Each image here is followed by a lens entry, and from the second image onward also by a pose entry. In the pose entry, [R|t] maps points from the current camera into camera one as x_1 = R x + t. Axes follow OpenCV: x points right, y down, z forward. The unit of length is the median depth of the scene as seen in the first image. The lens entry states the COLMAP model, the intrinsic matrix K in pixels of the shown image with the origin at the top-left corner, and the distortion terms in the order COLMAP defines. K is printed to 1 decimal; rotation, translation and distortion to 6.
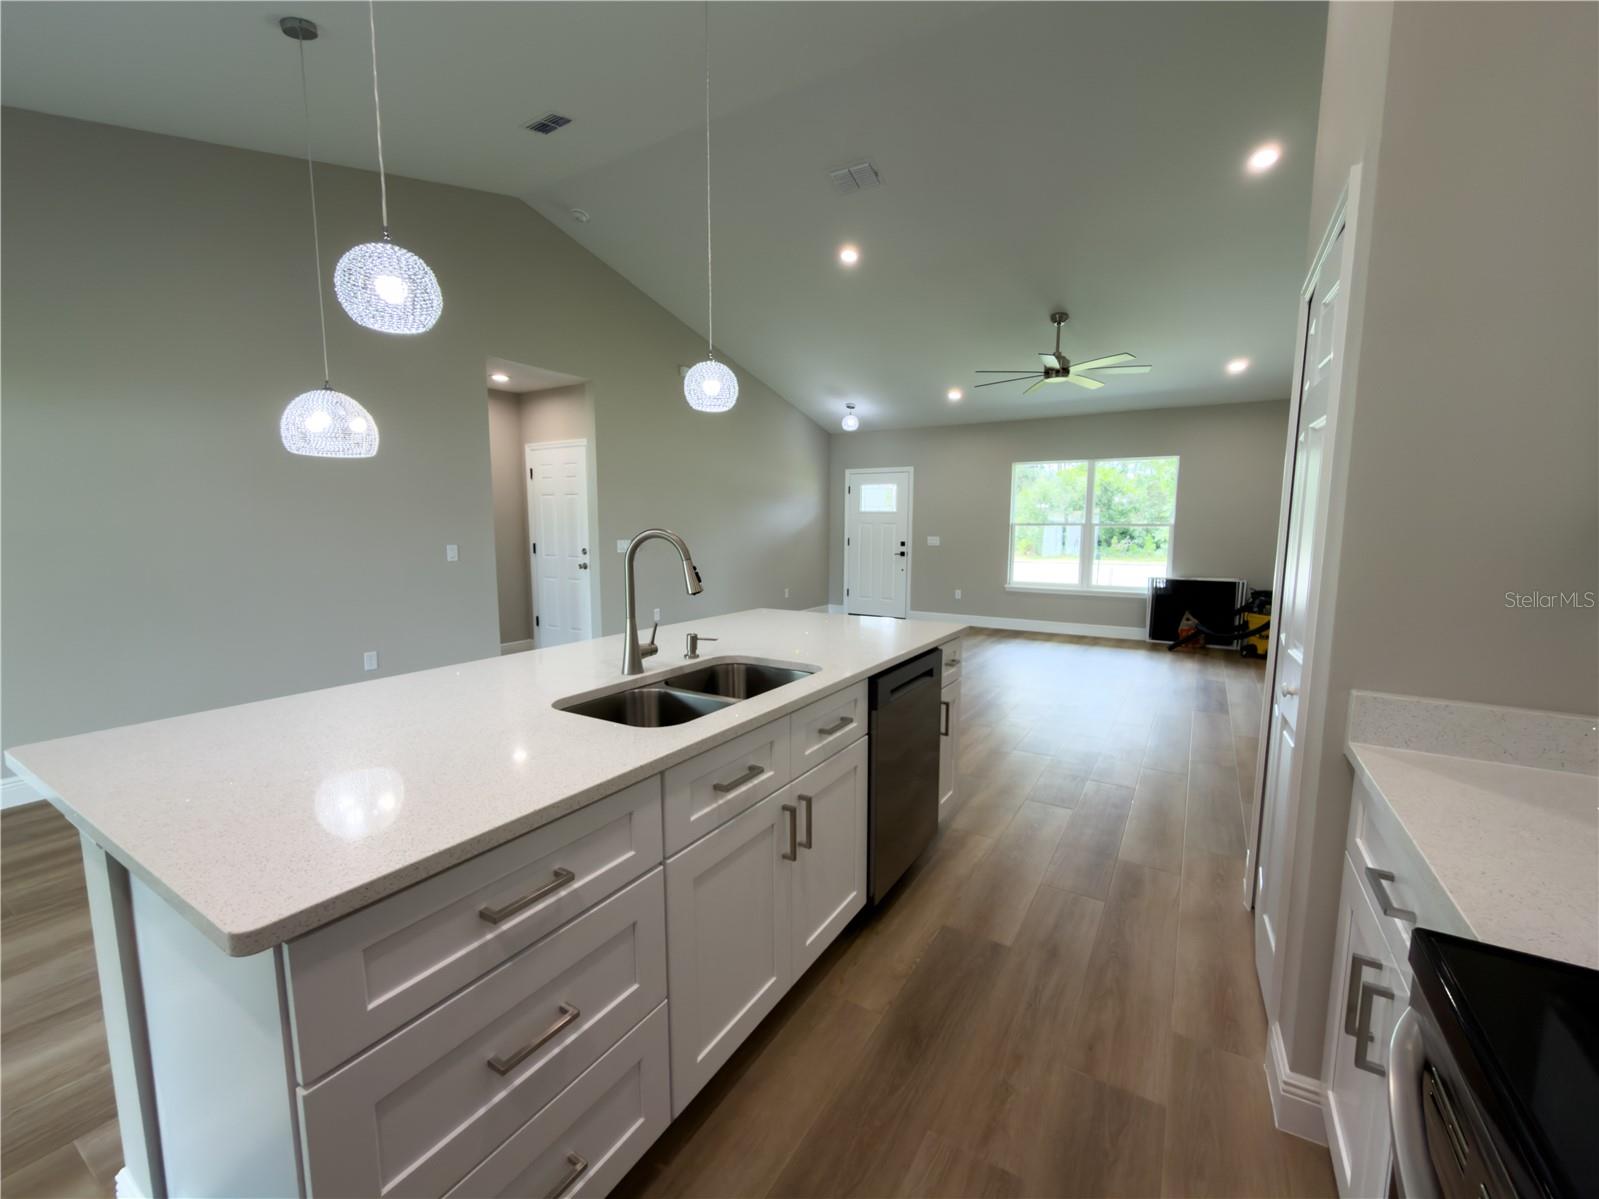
lens RADIAL K [[644.0, 0, 801.6], [0, 644.0, 601.1], [0, 0, 1]] dist [0.001457, 0.000502]
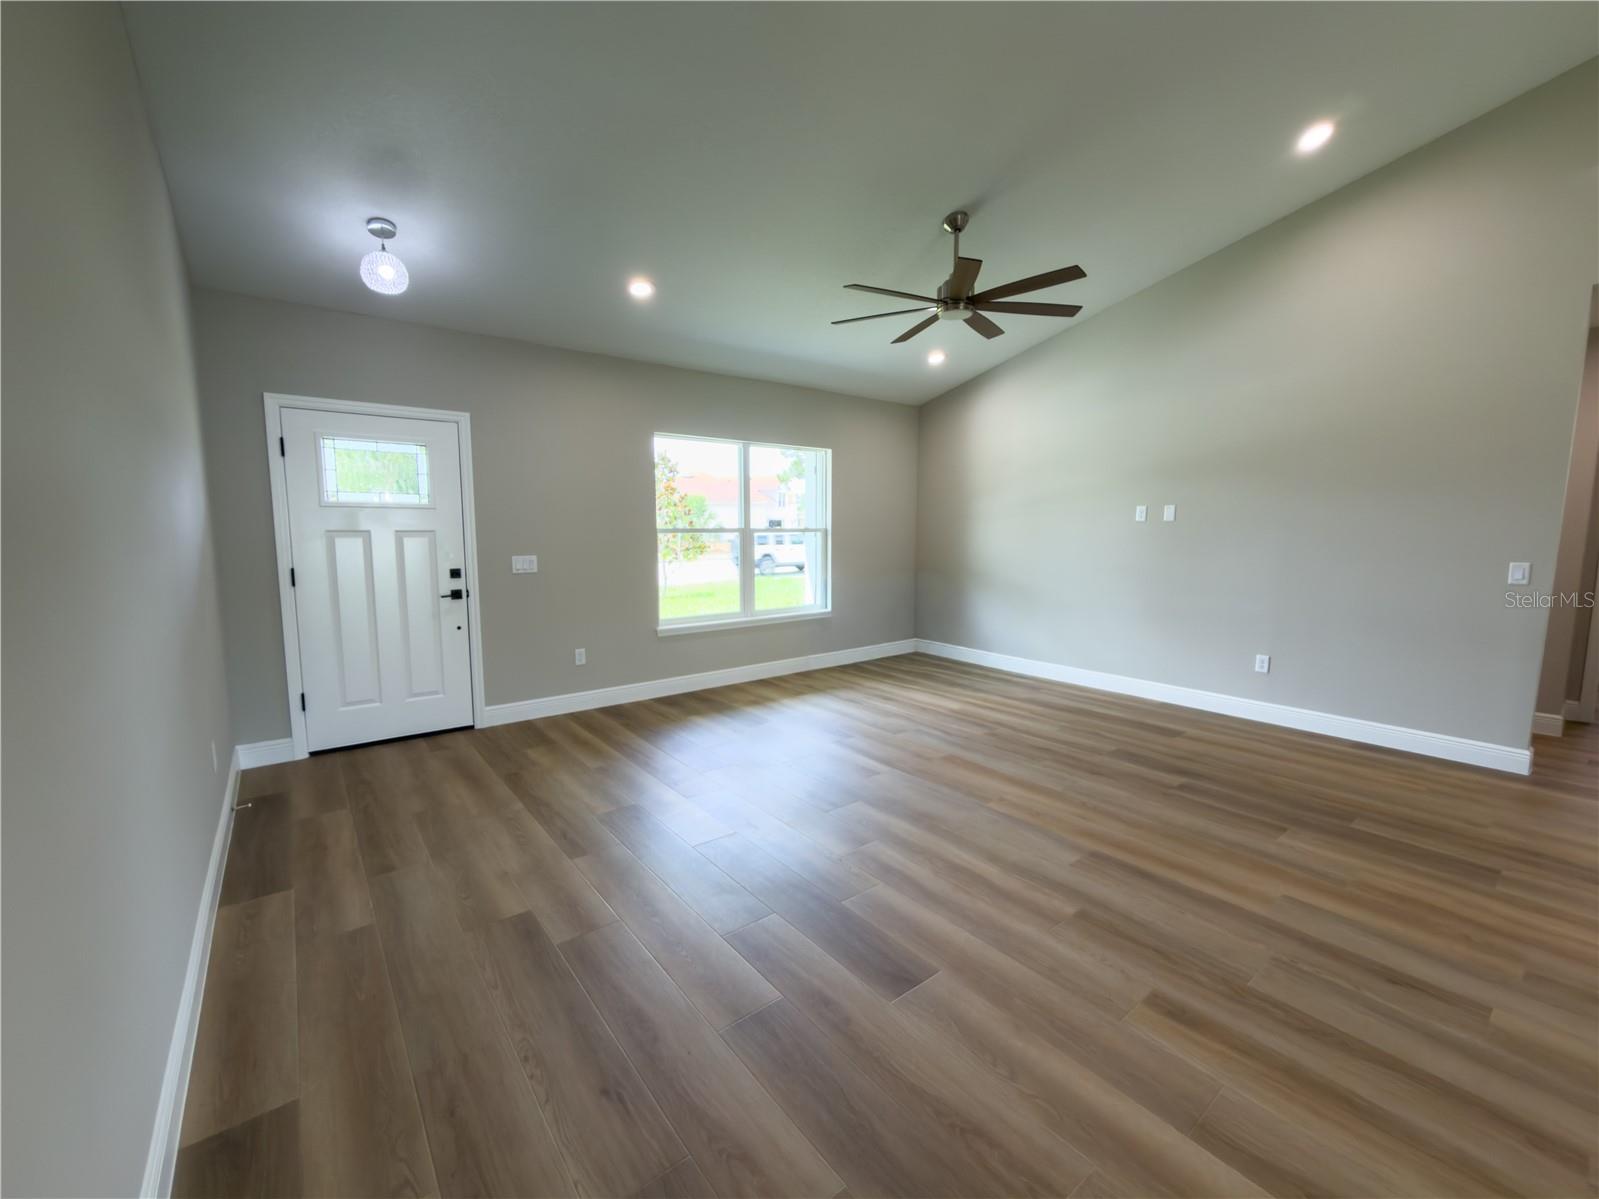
lens RADIAL K [[644.0, 0, 807.0], [0, 644.0, 604.8], [0, 0, 1]] dist [0.001457, 0.000502]
pose [[0.340921, -0.118985, 0.932532, -0.201194], [0.113619, 0.989902, 0.084768, -0.079522], [-0.933201, 0.077054, 0.350997, 0.618179]]
